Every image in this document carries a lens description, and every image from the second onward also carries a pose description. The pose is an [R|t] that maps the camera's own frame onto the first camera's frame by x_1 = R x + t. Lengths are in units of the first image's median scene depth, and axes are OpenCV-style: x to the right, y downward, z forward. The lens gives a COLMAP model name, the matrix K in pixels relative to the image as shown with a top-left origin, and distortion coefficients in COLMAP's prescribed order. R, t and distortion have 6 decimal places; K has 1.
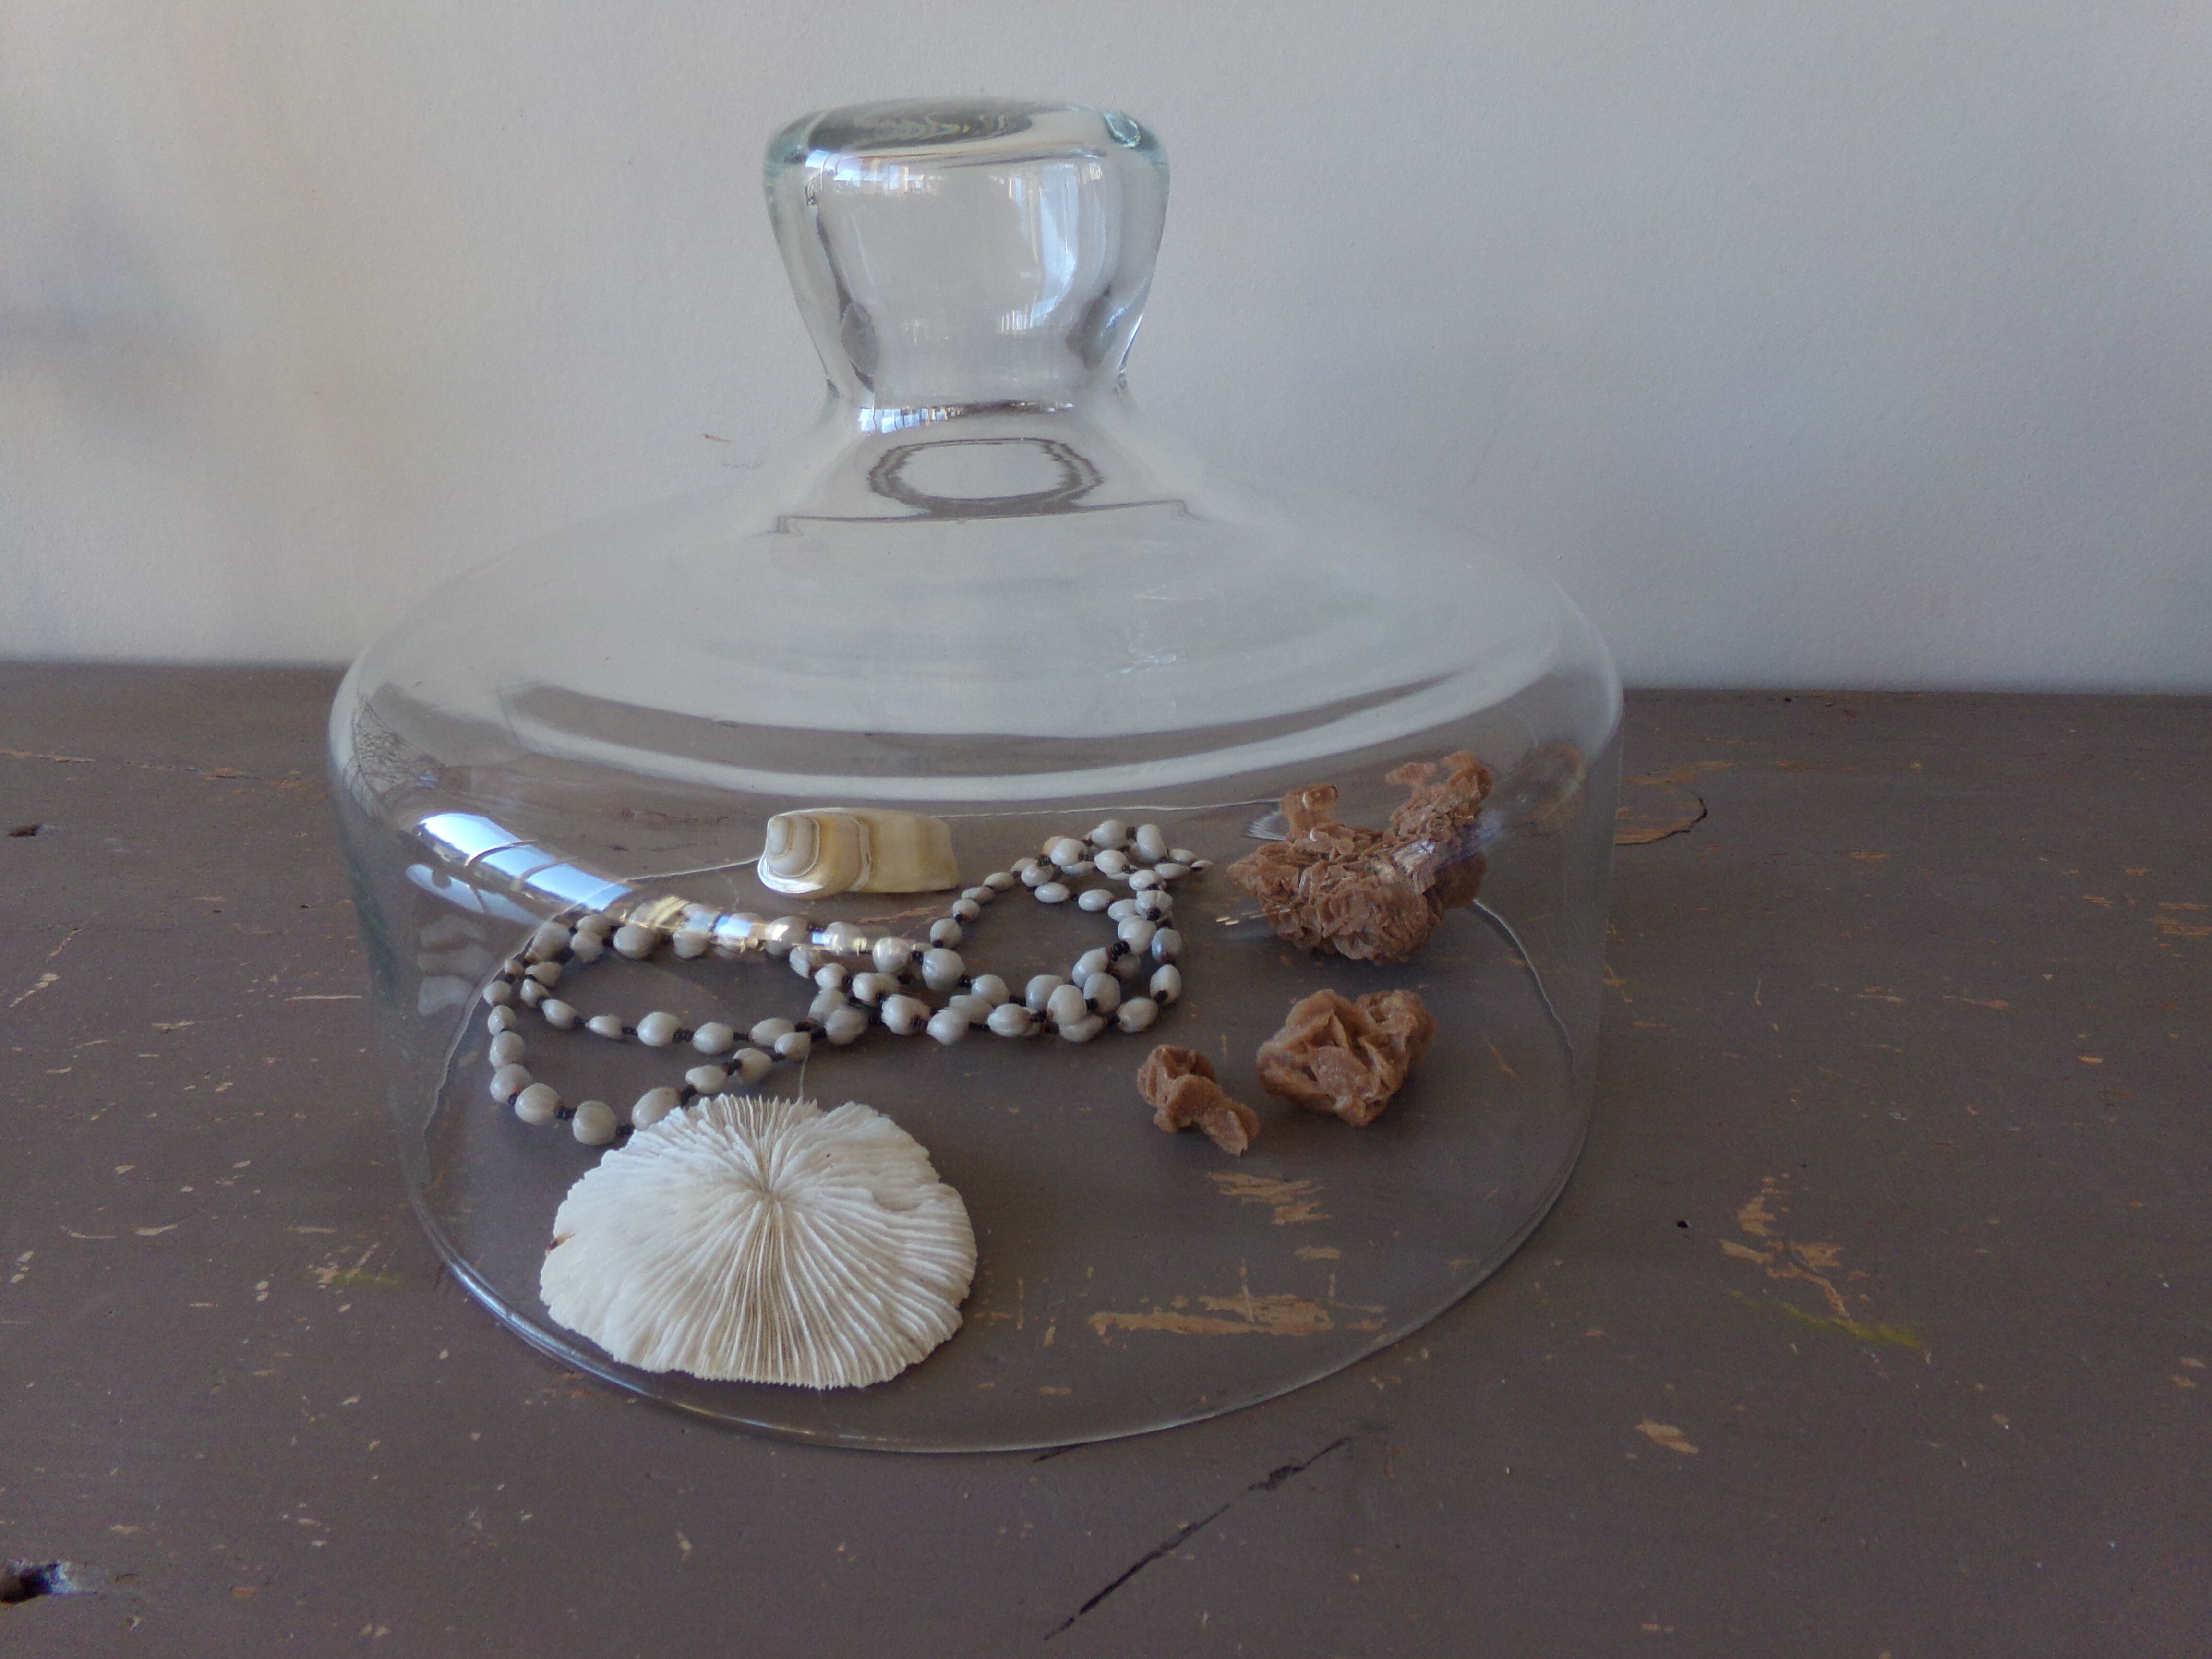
lens RADIAL K [[2281.5, 0, 1106.0], [0, 2281.5, 829.5], [0, 0, 1]] dist [0.047274, 0.011205]
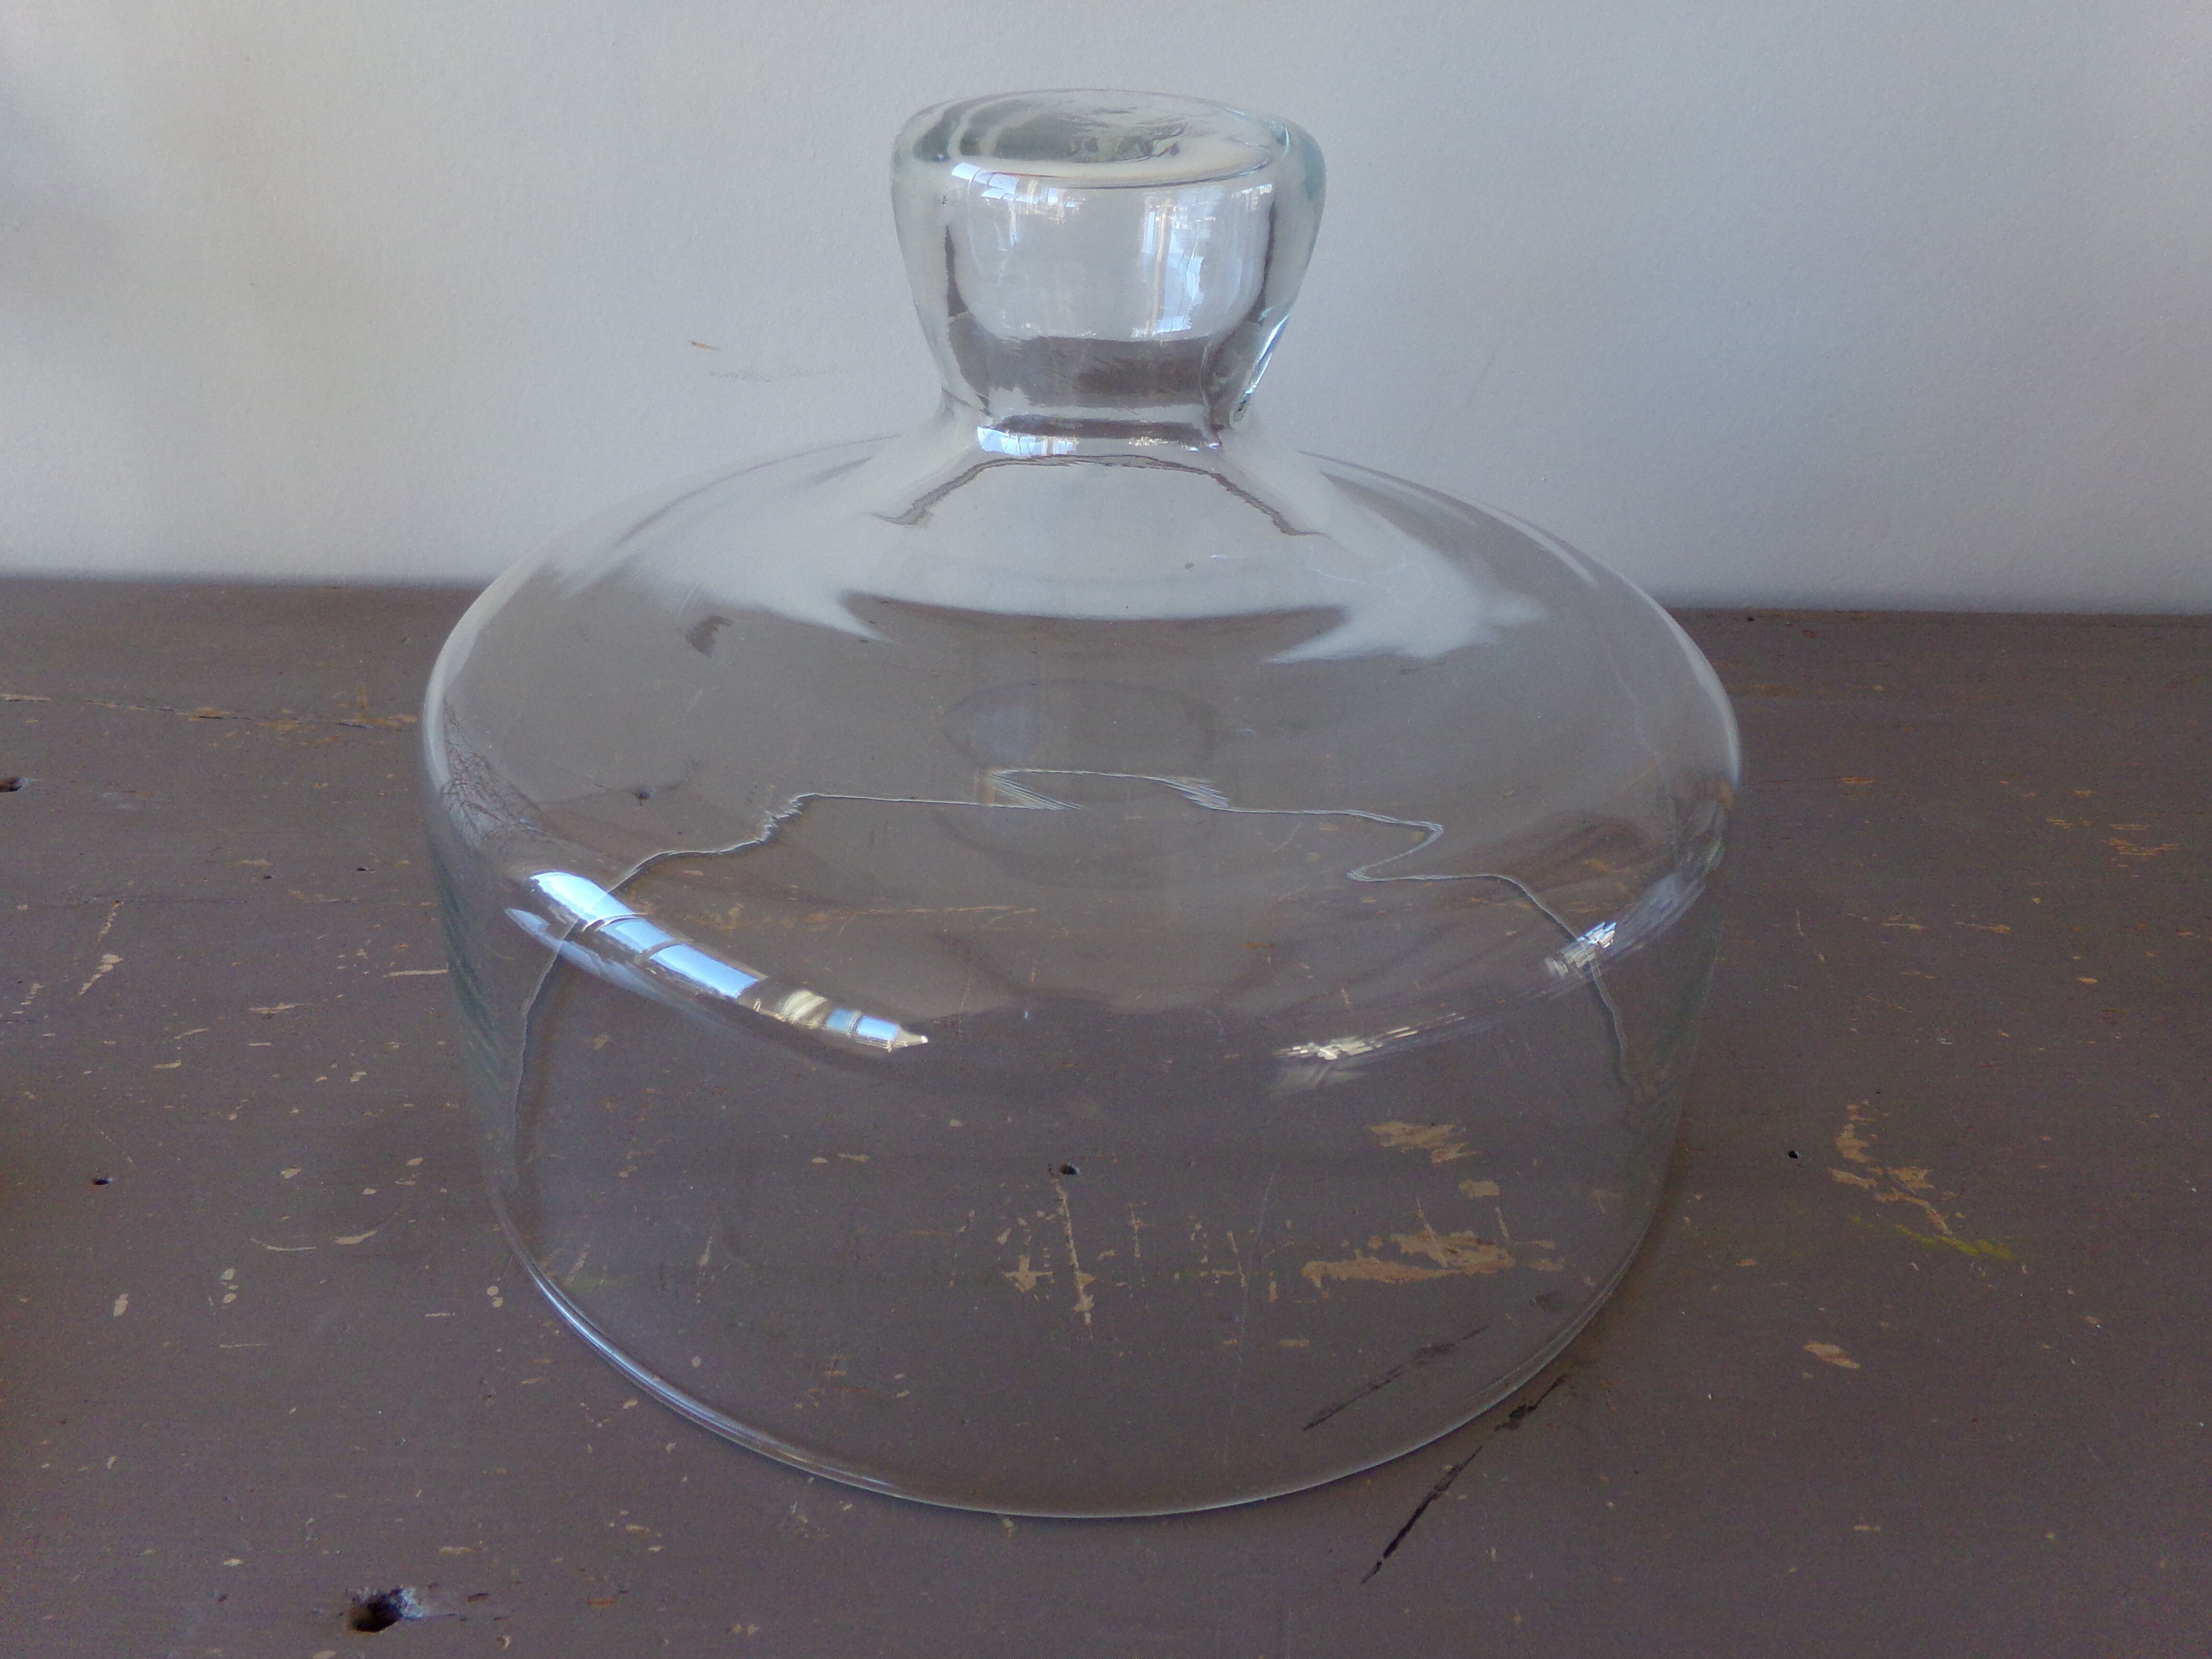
lens RADIAL K [[2281.5, 0, 1106.0], [0, 2281.5, 829.5], [0, 0, 1]] dist [0.047274, 0.011205]
pose [[0.980512, -0.050836, 0.189768, -0.308120], [0.022560, 0.988687, 0.148287, -0.174459], [-0.195159, -0.141116, 0.970566, -0.044273]]
